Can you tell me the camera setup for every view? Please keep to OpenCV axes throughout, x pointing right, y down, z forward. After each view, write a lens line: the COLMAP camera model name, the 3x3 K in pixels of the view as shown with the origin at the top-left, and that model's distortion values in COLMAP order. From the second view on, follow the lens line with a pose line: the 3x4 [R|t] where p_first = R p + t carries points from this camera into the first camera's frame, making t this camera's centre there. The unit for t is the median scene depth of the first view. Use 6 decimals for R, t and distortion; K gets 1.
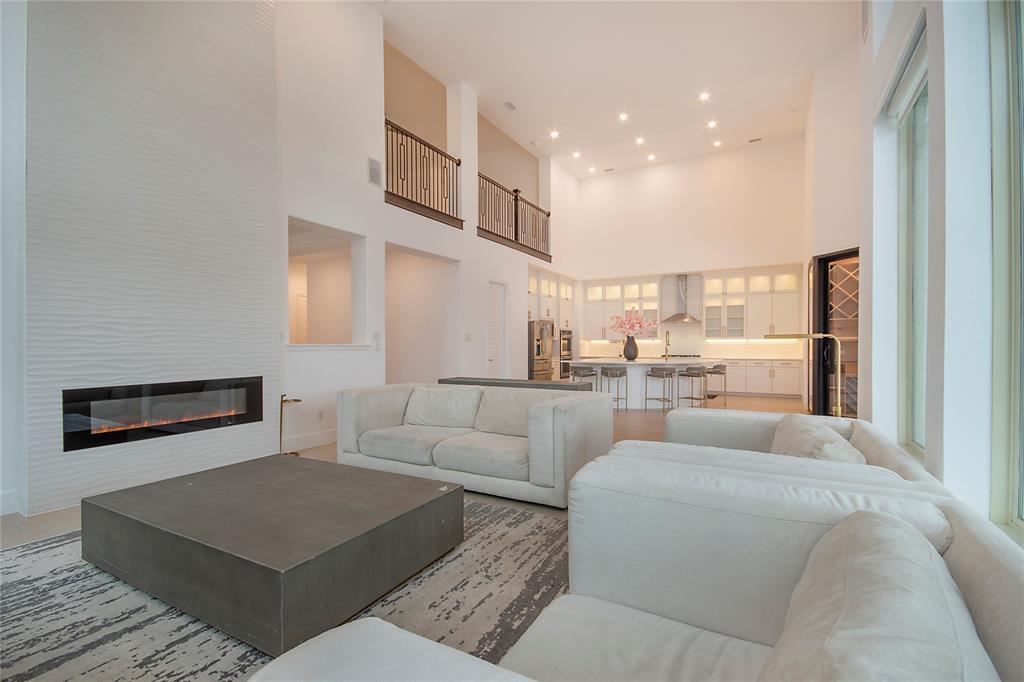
lens RADIAL K [[460.6, 0, 512.0], [0, 460.6, 340.7], [0, 0, 1]] dist [0.001730, -0.005383]
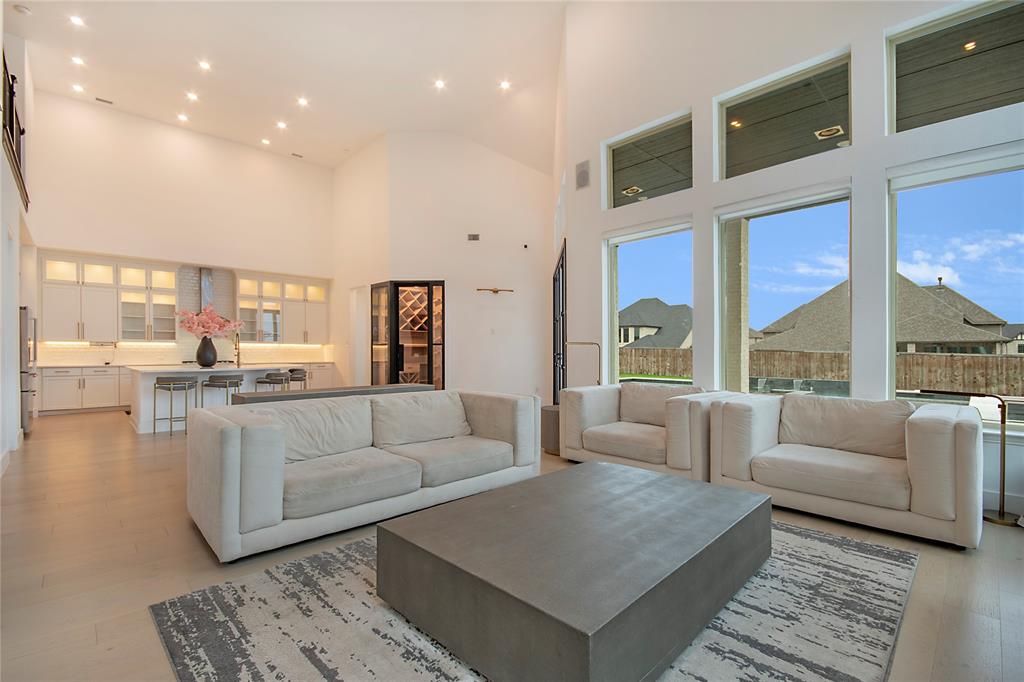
lens RADIAL K [[460.6, 0, 511.5], [0, 460.6, 350.7], [0, 0, 1]] dist [0.001730, -0.005383]
pose [[0.267509, 0.003242, 0.963550, -0.335811], [-0.012014, 0.999928, -0.000029, 0.006697], [-0.963481, -0.011569, 0.267528, 0.220089]]
